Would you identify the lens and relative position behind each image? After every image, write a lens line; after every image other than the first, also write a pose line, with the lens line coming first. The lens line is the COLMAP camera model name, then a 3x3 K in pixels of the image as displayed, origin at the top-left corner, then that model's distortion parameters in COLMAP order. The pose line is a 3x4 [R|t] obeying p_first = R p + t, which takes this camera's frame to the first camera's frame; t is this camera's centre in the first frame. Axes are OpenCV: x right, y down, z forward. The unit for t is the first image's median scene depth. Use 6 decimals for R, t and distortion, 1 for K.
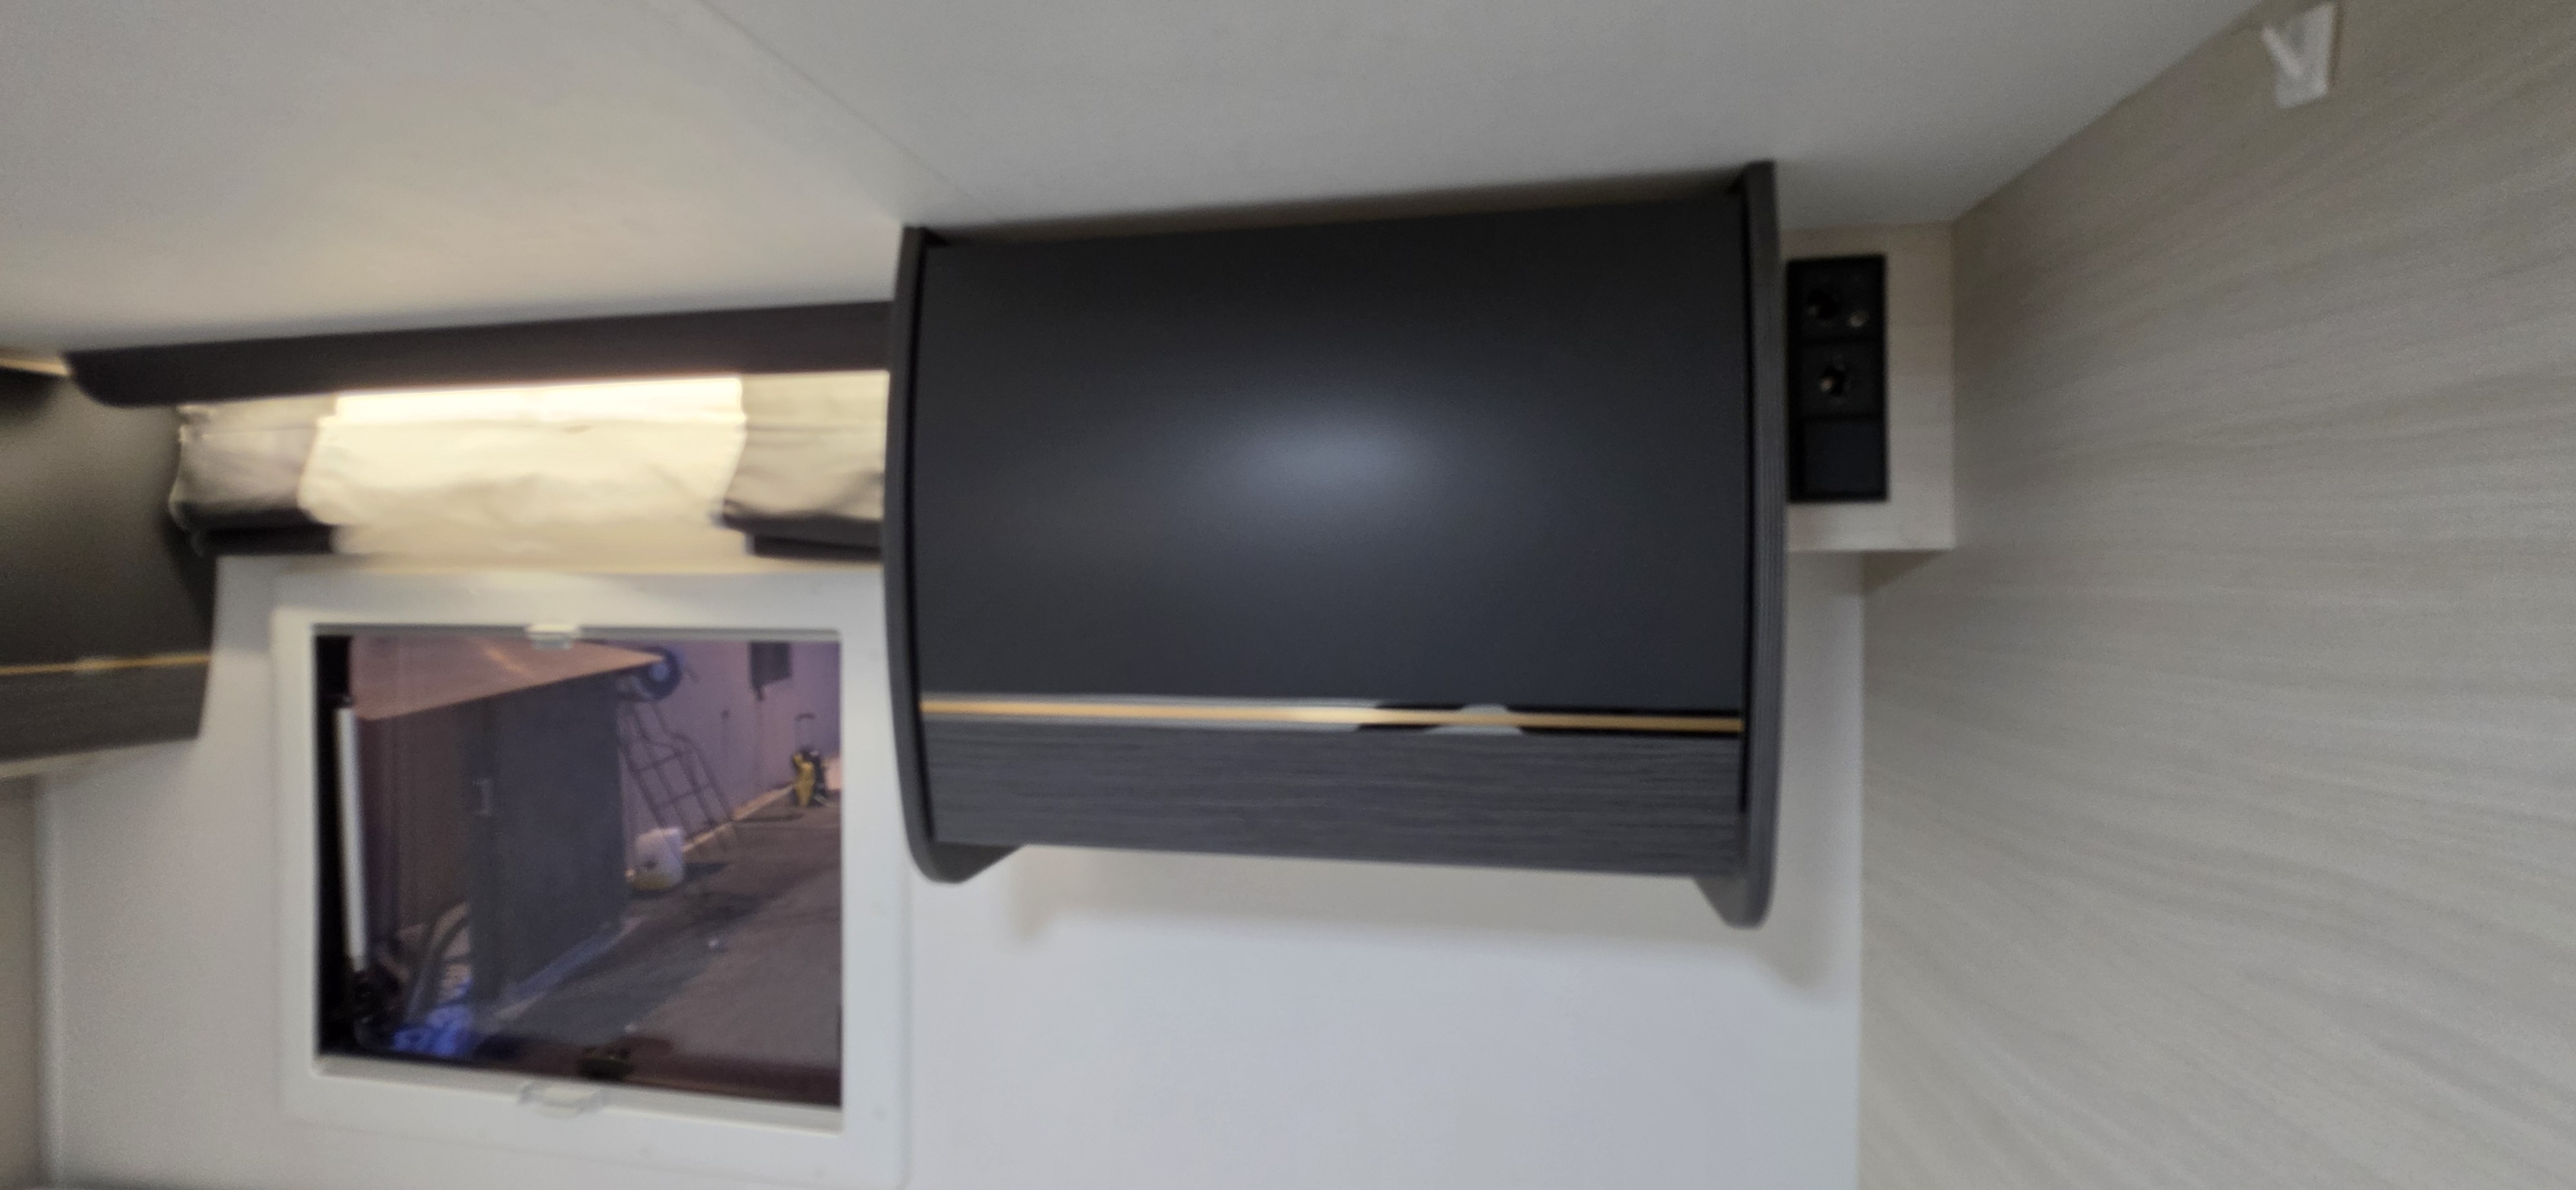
lens RADIAL K [[1042.9, 0, 1288.0], [0, 1042.9, 595.0], [0, 0, 1]] dist [-0.000571, -0.000056]
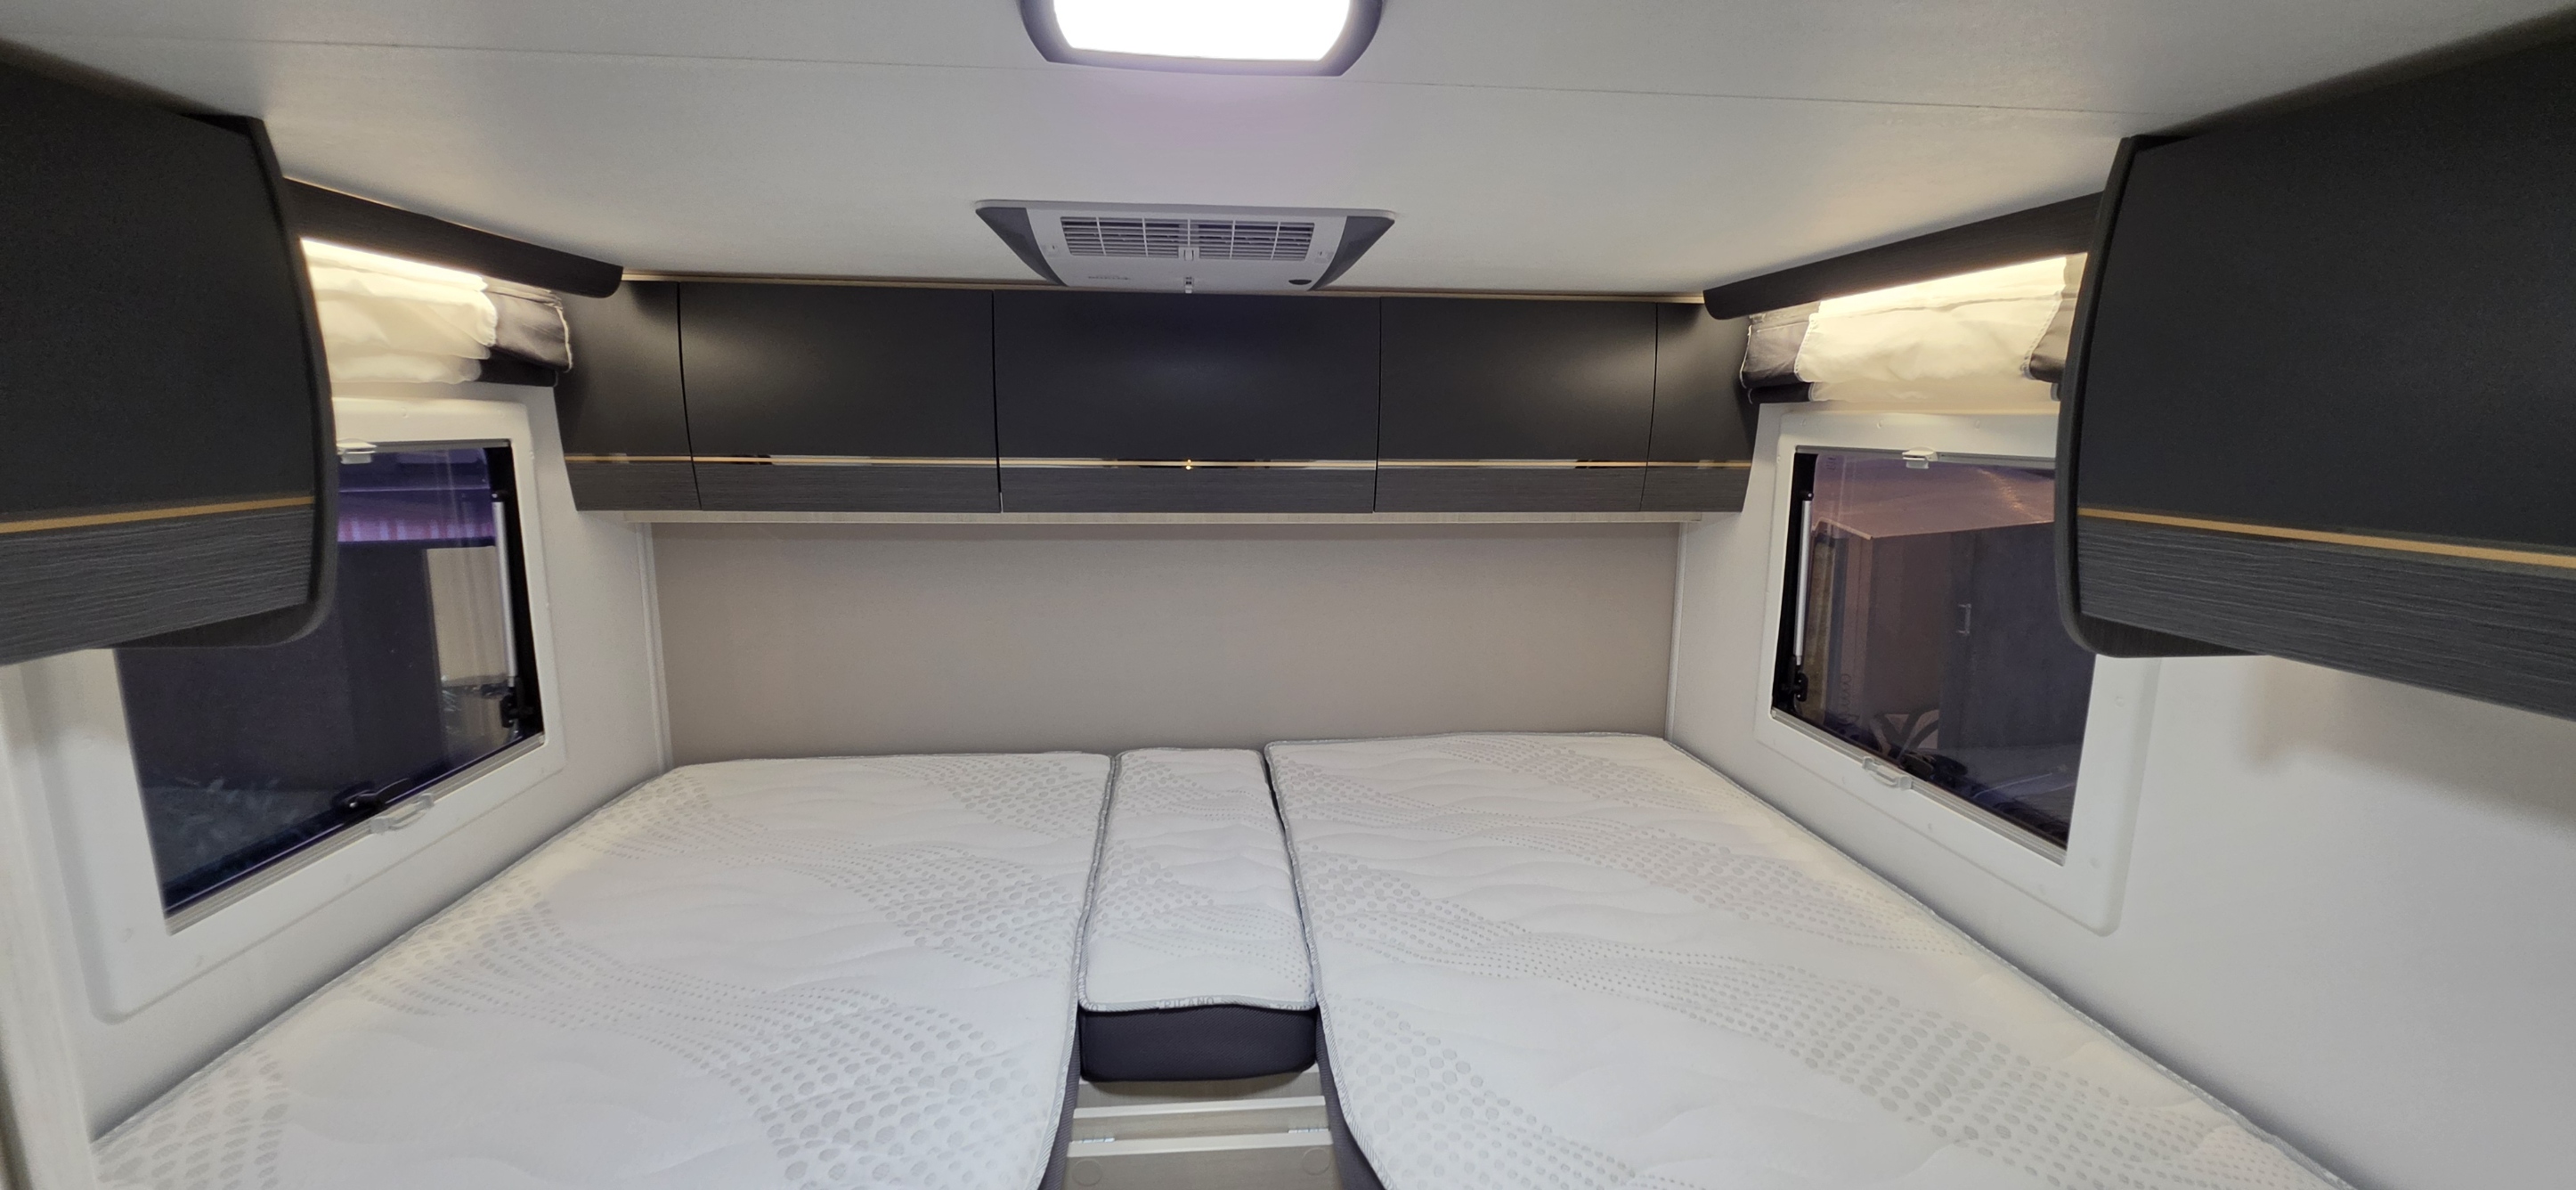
lens RADIAL K [[1068.6, 0, 1288.0], [0, 1068.6, 595.0], [0, 0, 1]] dist [-0.022394, 0.000169]
pose [[0.298927, 0.157646, -0.941164, 0.424821], [-0.025590, 0.987230, 0.157234, 0.017550], [0.953933, -0.022917, 0.299144, -0.253366]]
